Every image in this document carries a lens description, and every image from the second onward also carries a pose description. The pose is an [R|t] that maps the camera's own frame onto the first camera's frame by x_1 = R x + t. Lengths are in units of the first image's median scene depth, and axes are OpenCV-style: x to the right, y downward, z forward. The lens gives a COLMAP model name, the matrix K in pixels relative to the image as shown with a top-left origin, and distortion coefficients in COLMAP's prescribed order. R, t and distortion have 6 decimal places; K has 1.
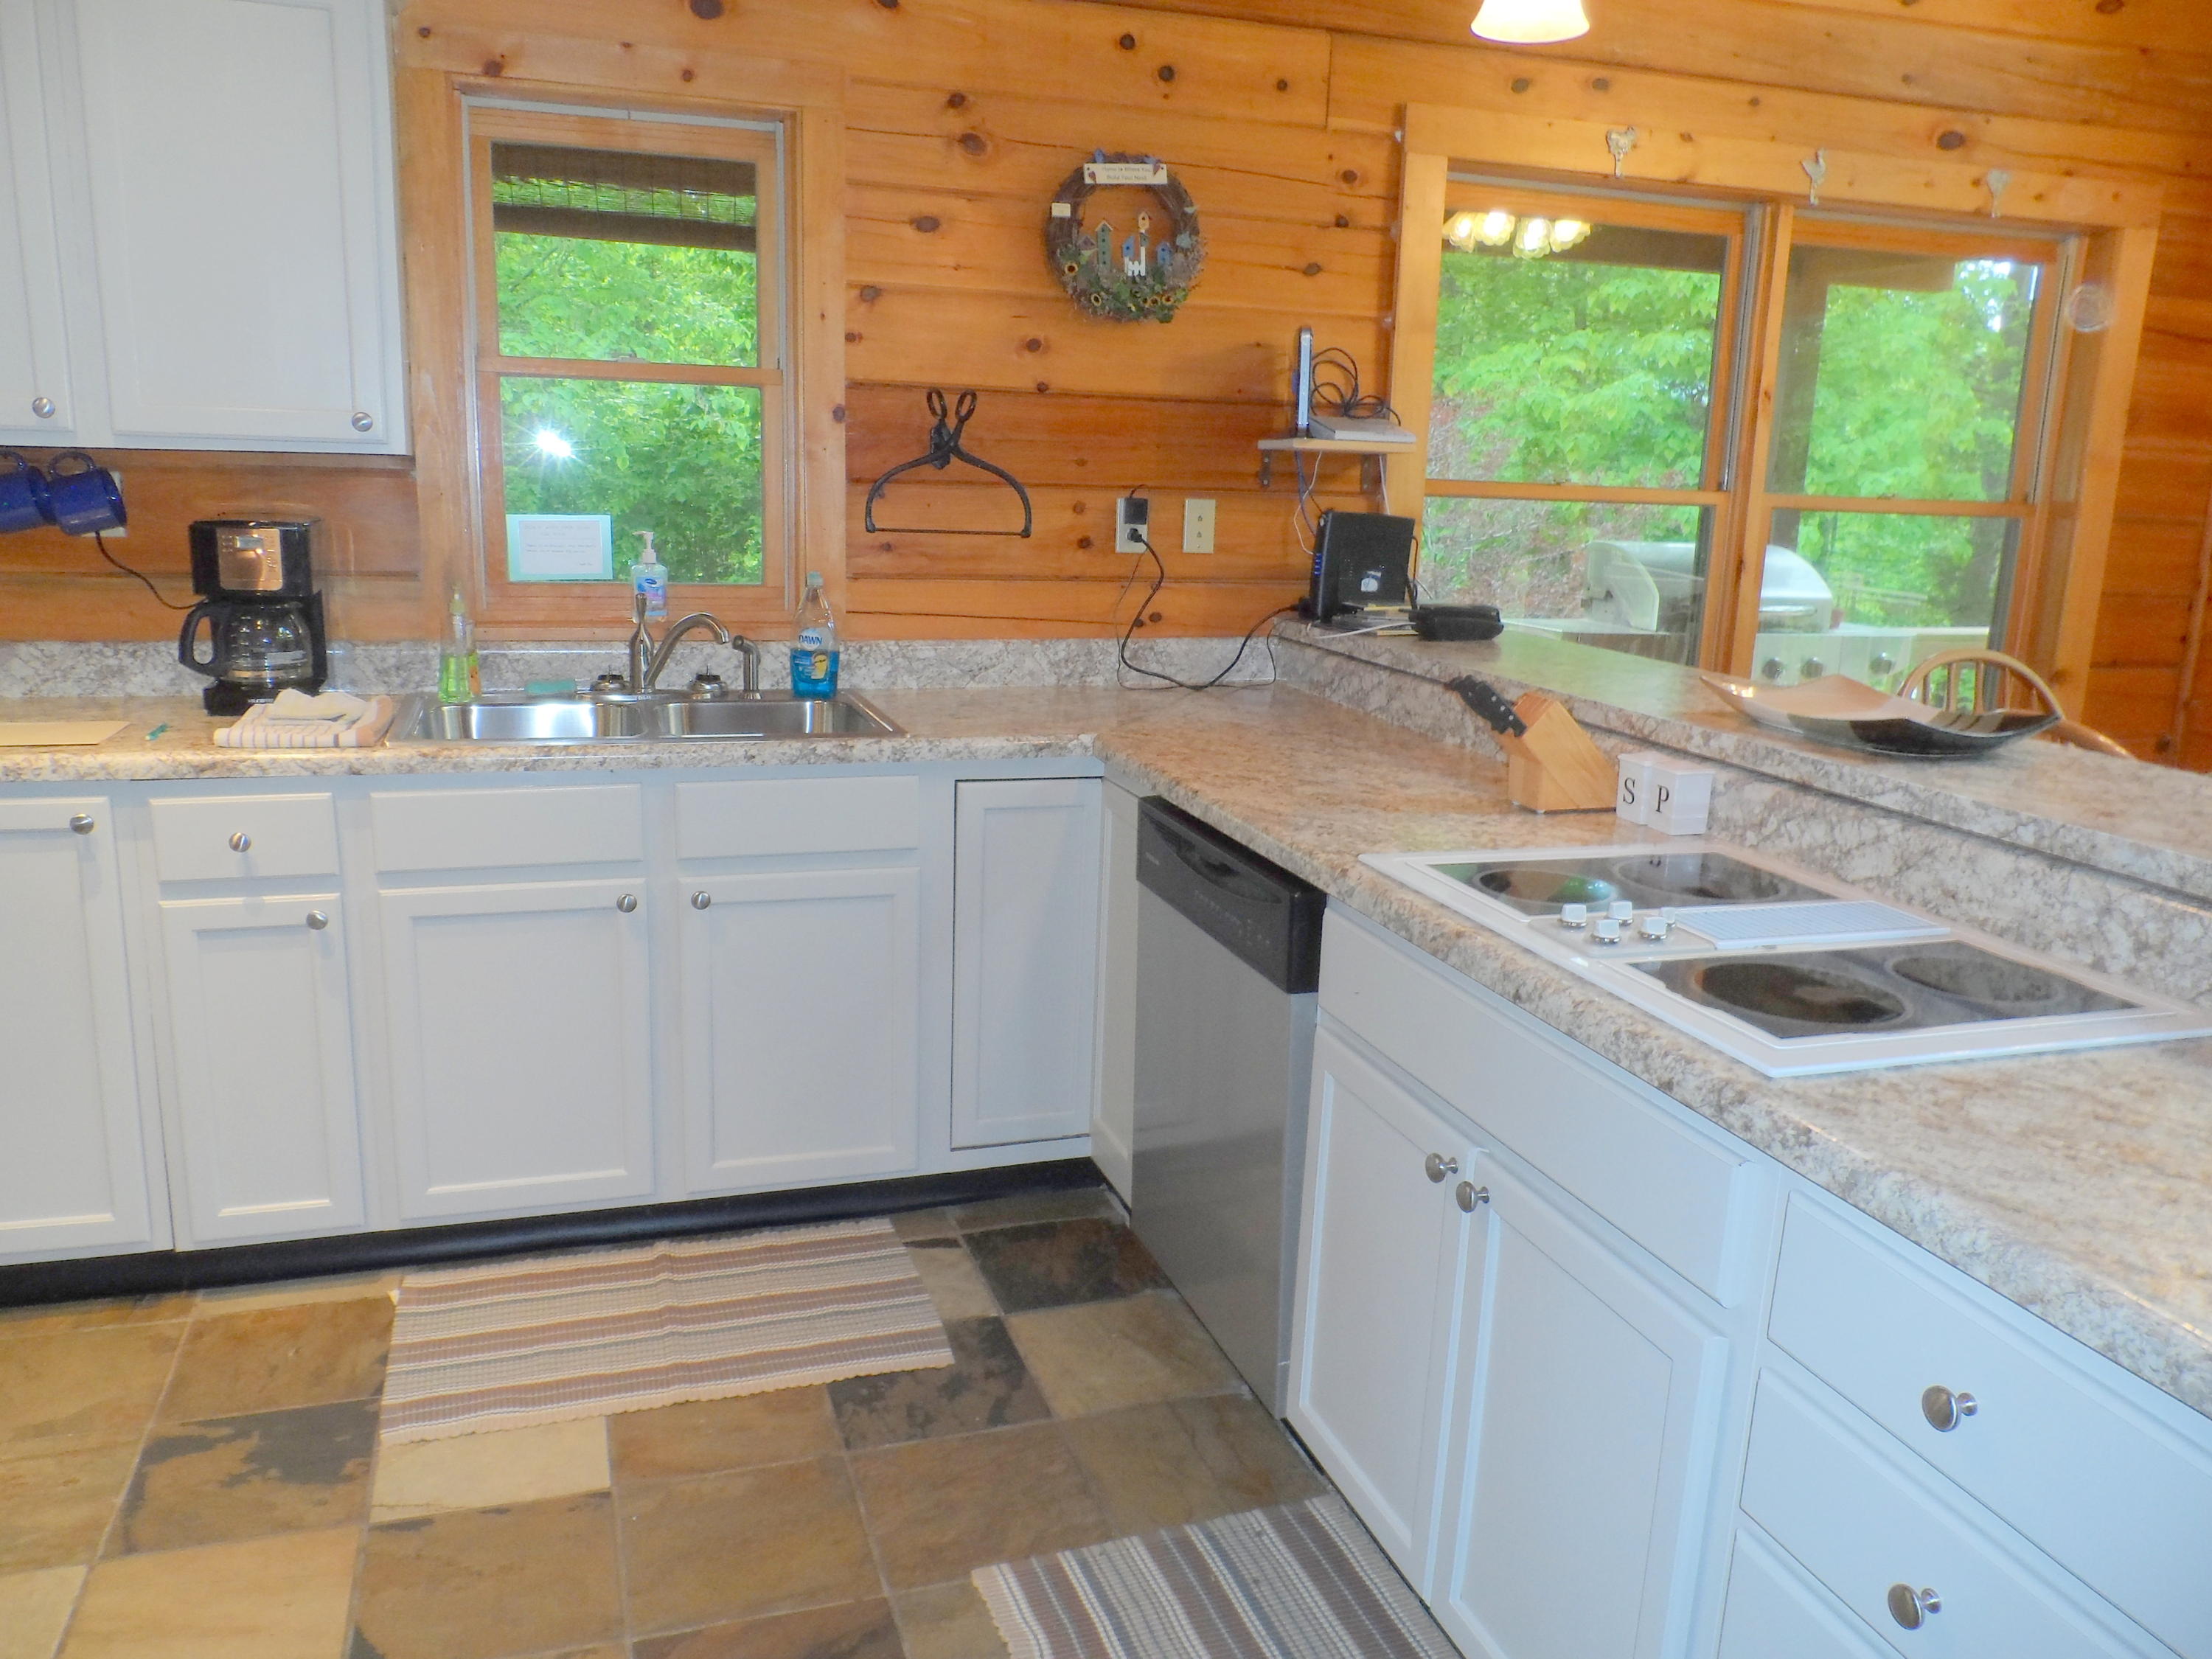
lens RADIAL K [[1687.8, 0, 1097.1], [0, 1687.8, 838.1], [0, 0, 1]] dist [-0.018198, 0.011499]
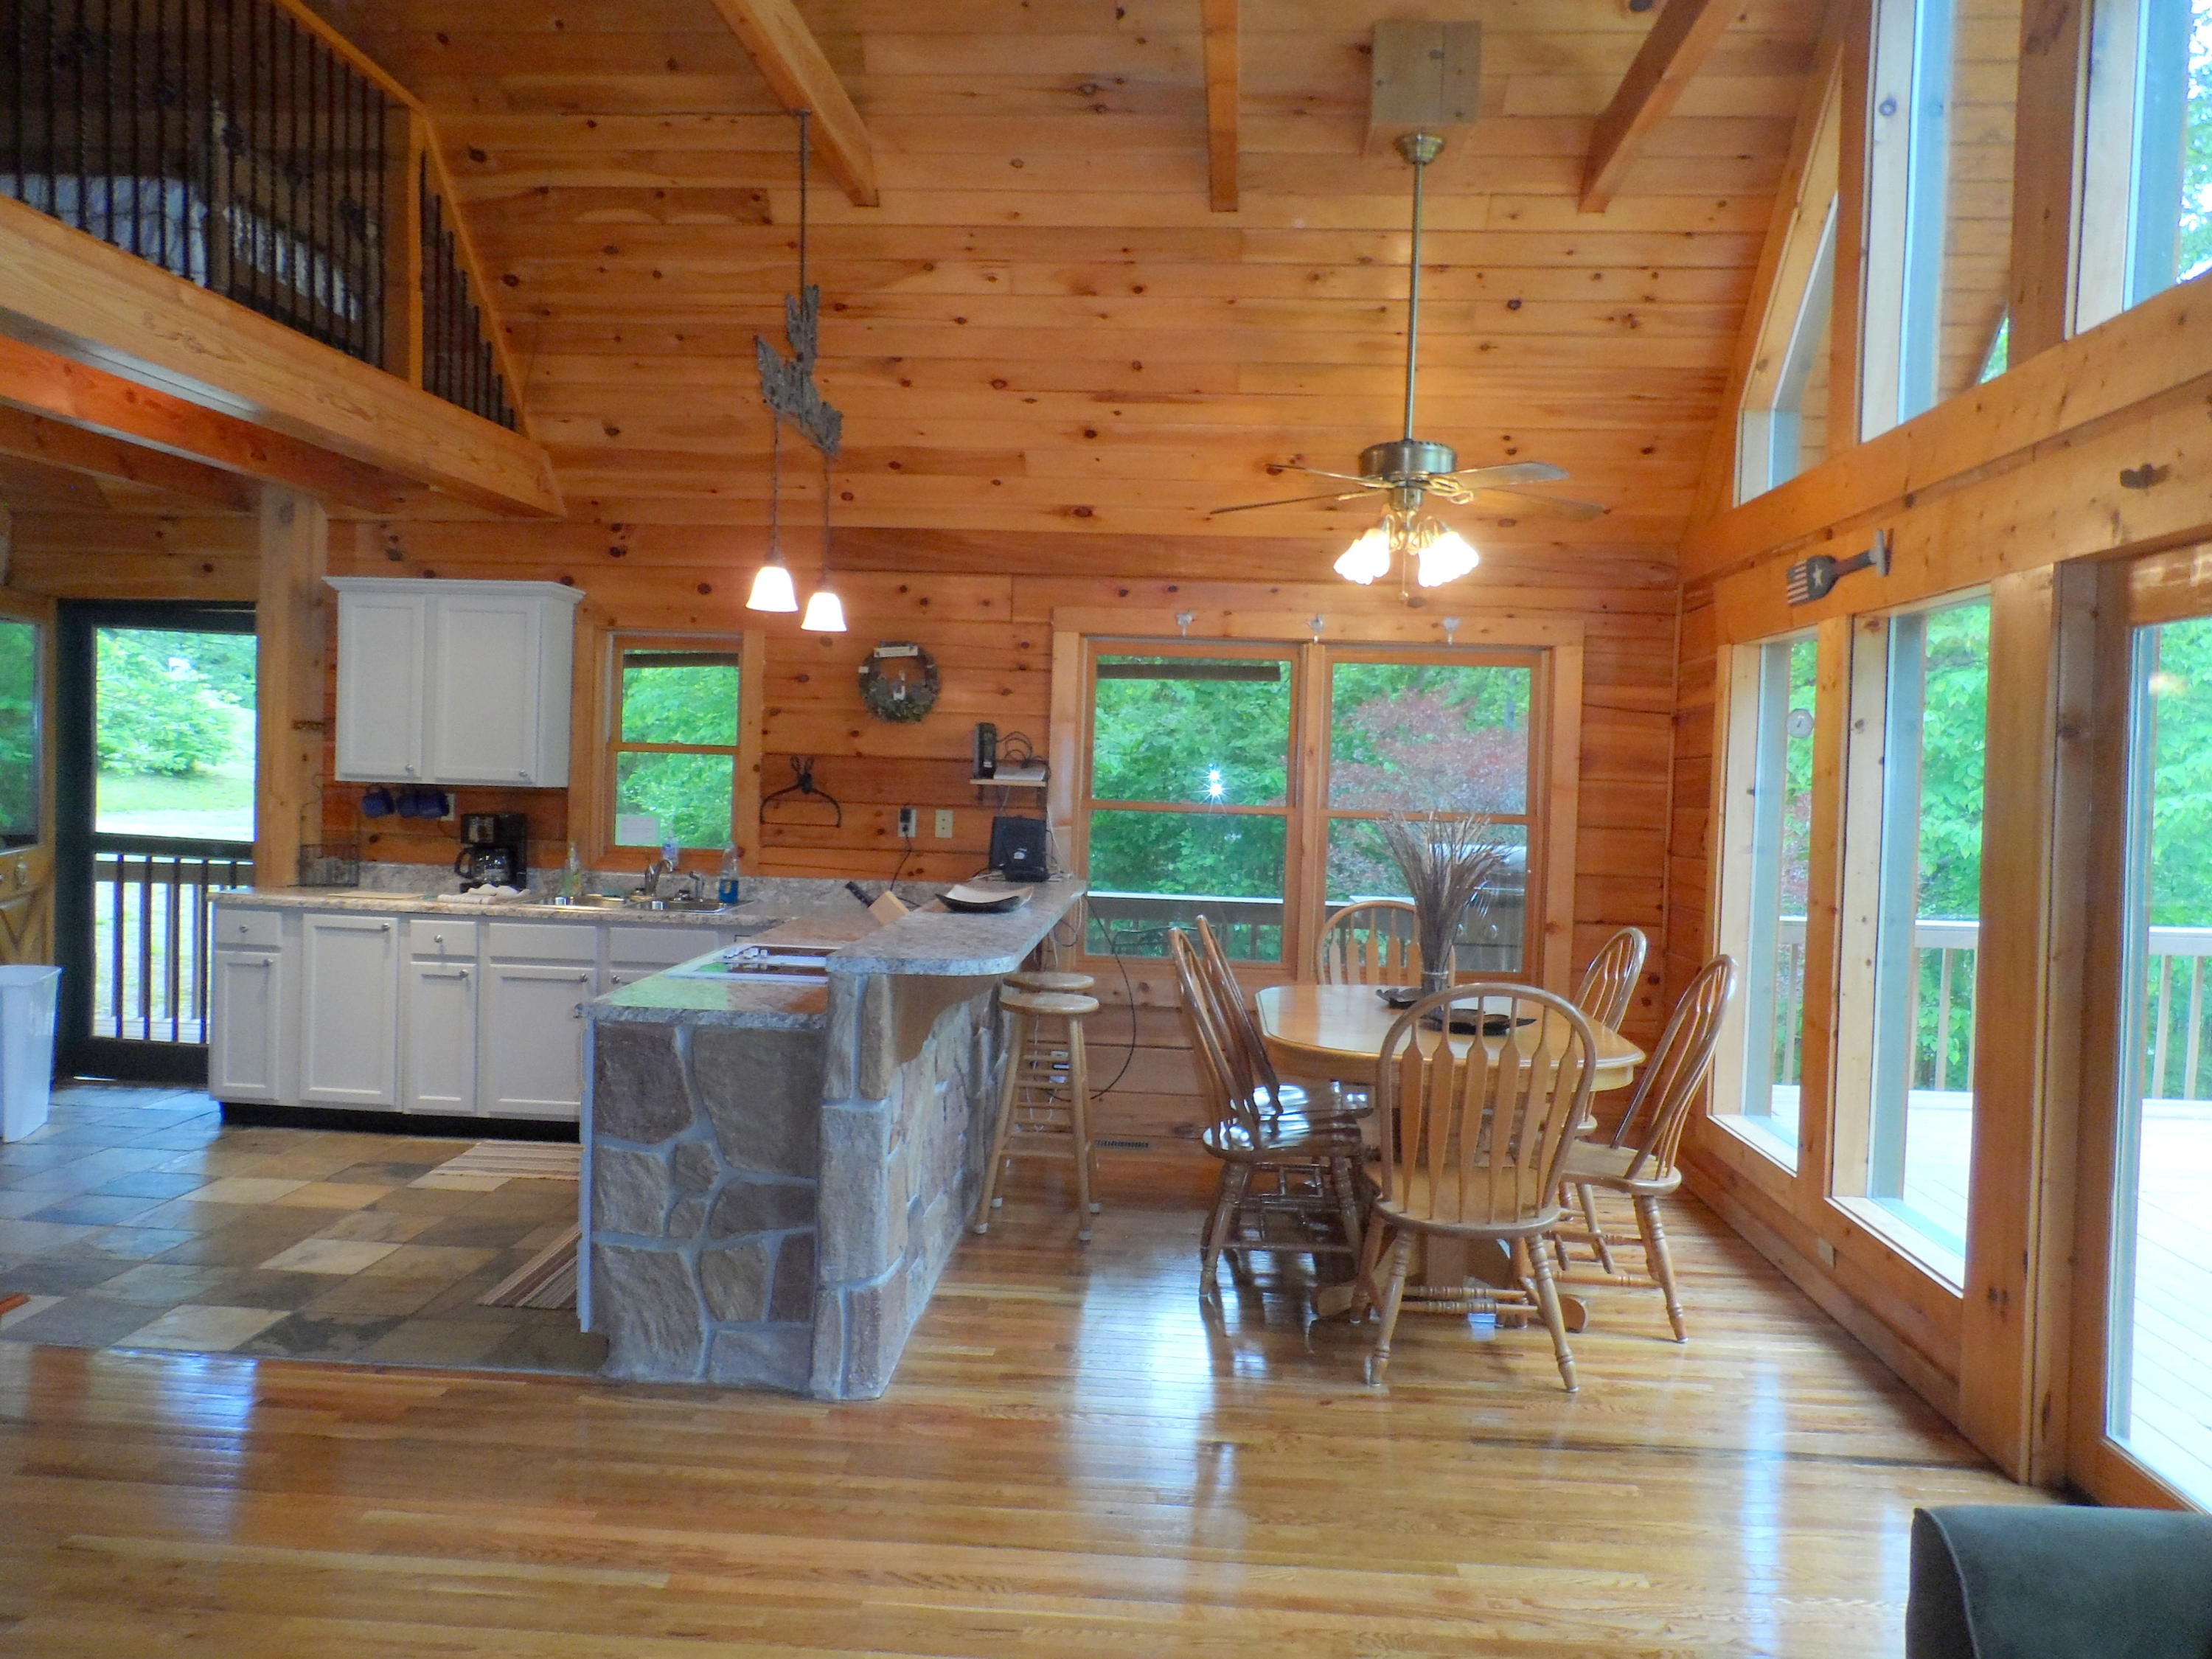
lens RADIAL K [[1687.8, 0, 1097.1], [0, 1687.8, 838.1], [0, 0, 1]] dist [-0.018198, 0.011499]
pose [[0.927314, 0.012034, -0.374090, 1.103361], [-0.081489, 0.981998, -0.170410, 0.166744], [0.365305, 0.188508, 0.911601, -0.790198]]
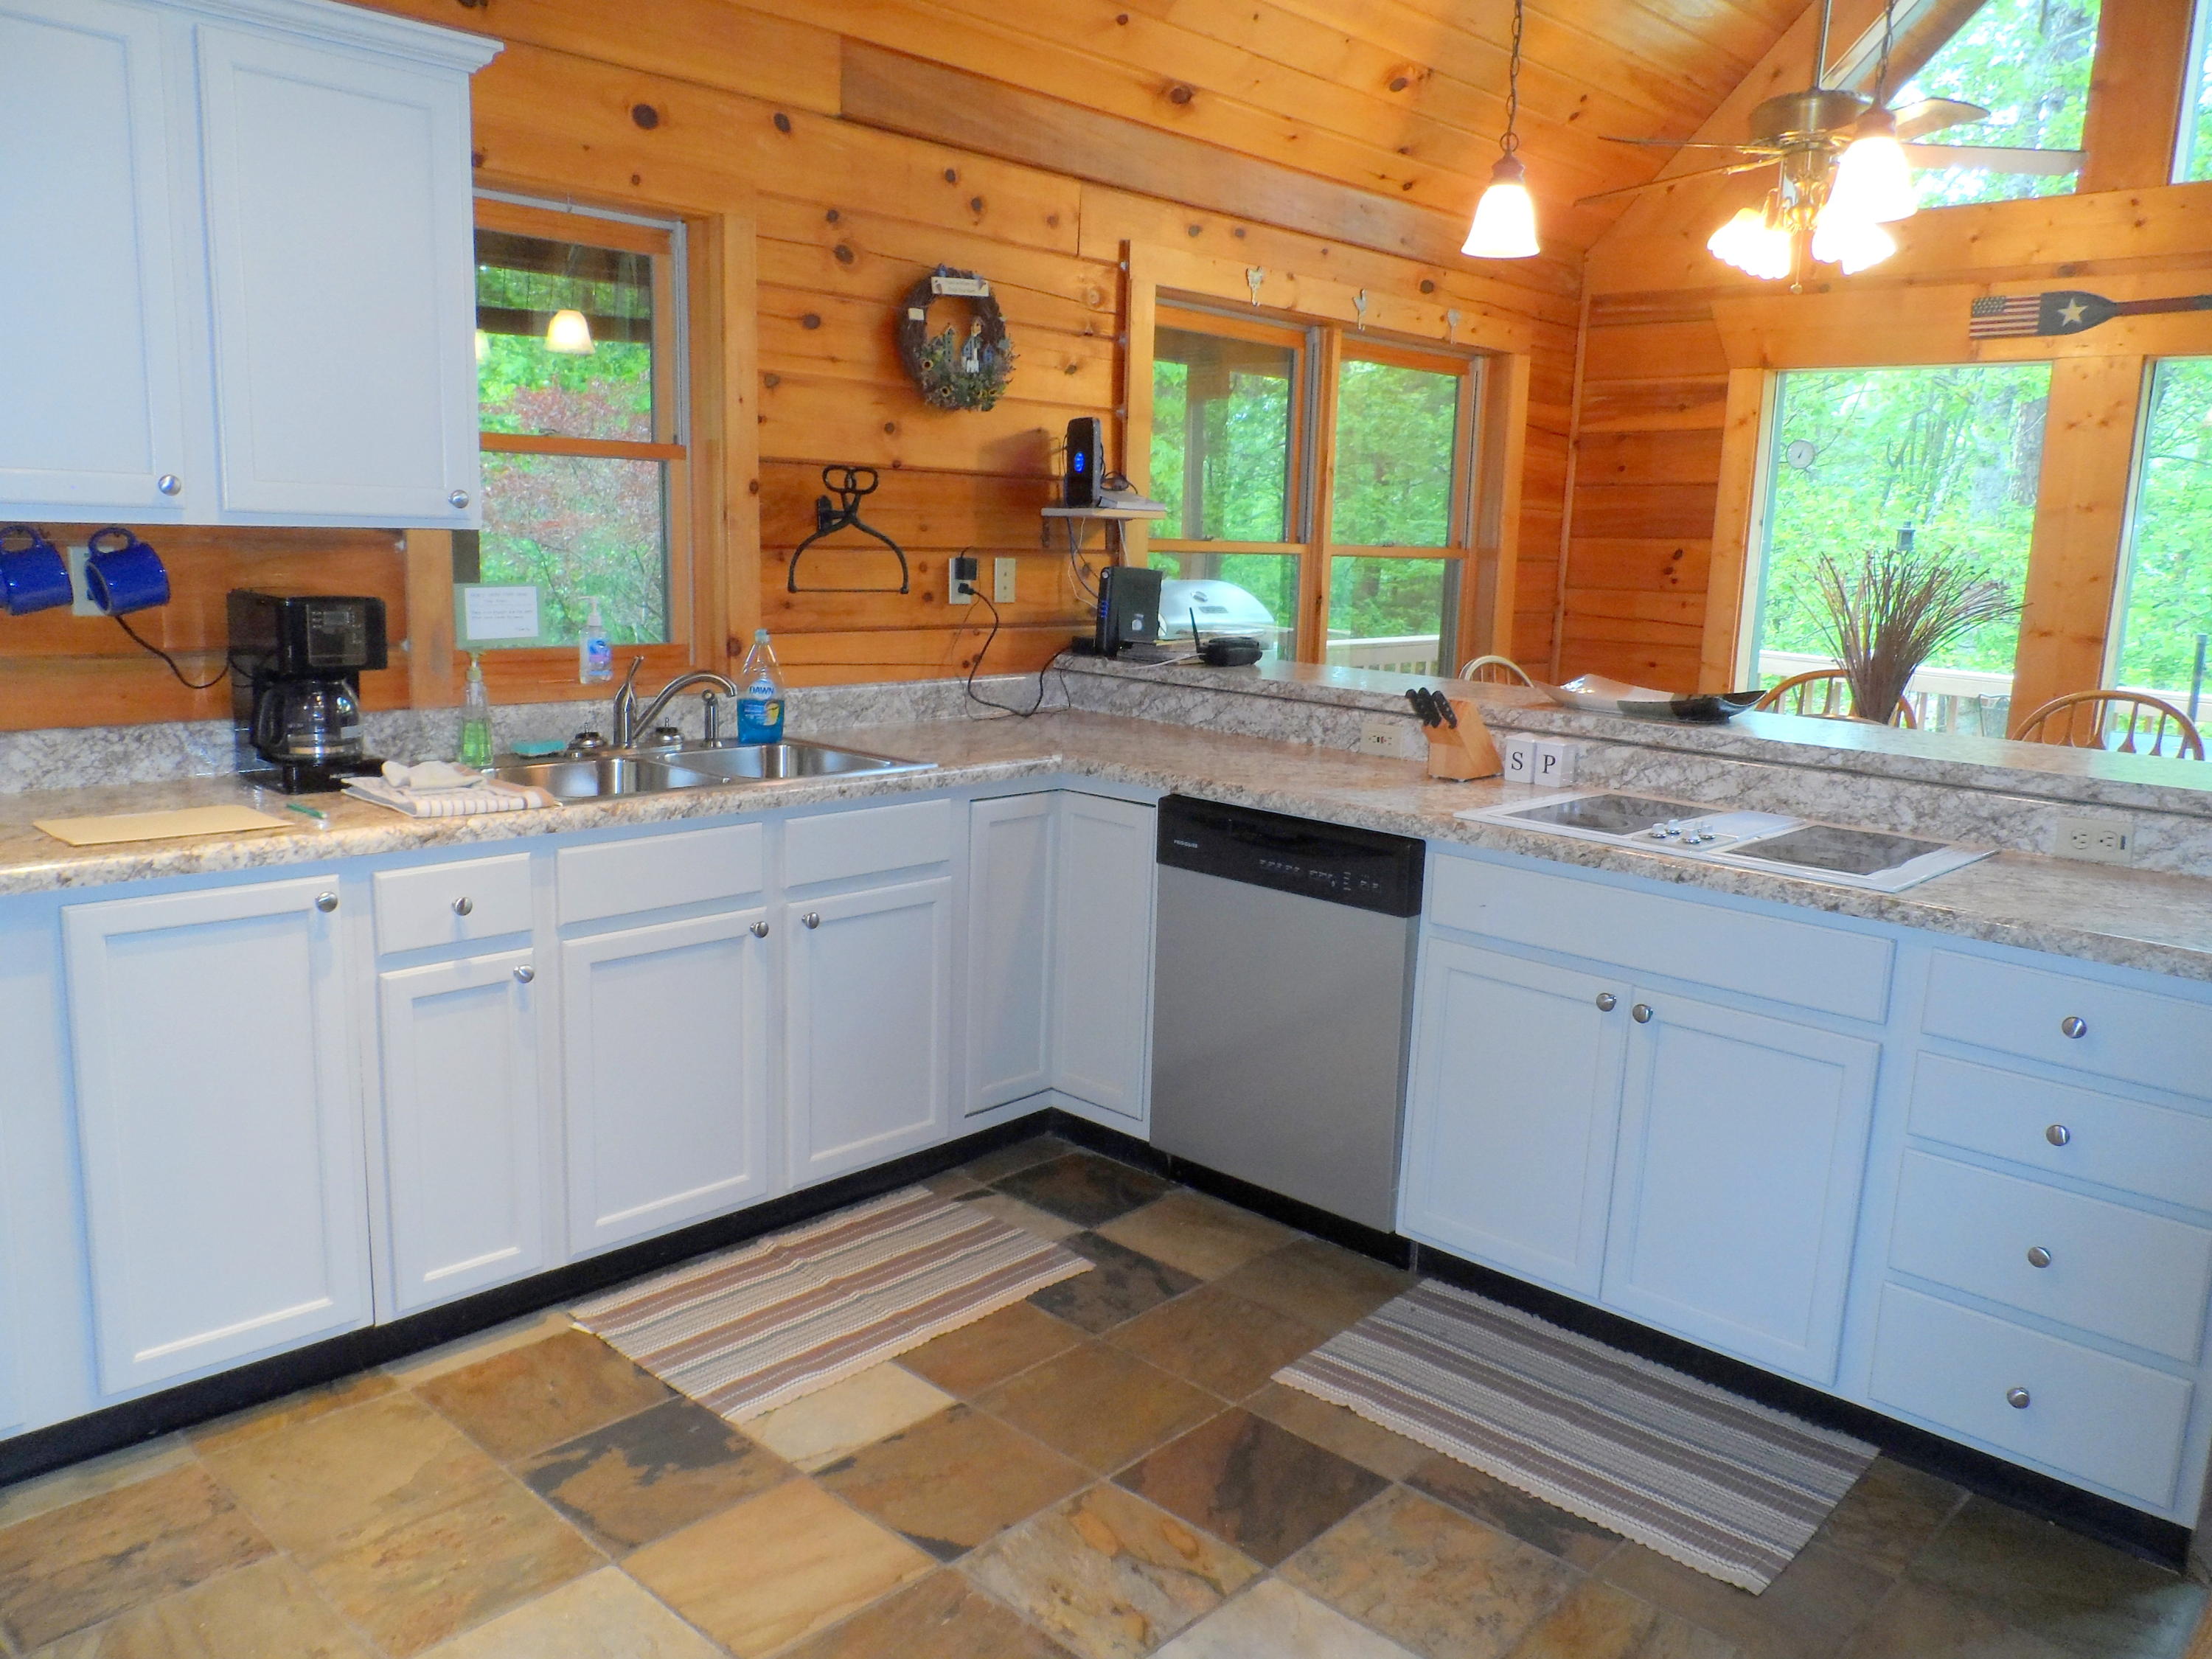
lens RADIAL K [[1687.8, 0, 1097.1], [0, 1687.8, 838.1], [0, 0, 1]] dist [-0.018198, 0.011499]
pose [[0.876728, -0.091681, 0.472168, -0.543908], [0.100911, 0.994879, 0.005802, -0.005181], [-0.470281, 0.042560, 0.881490, -0.084143]]
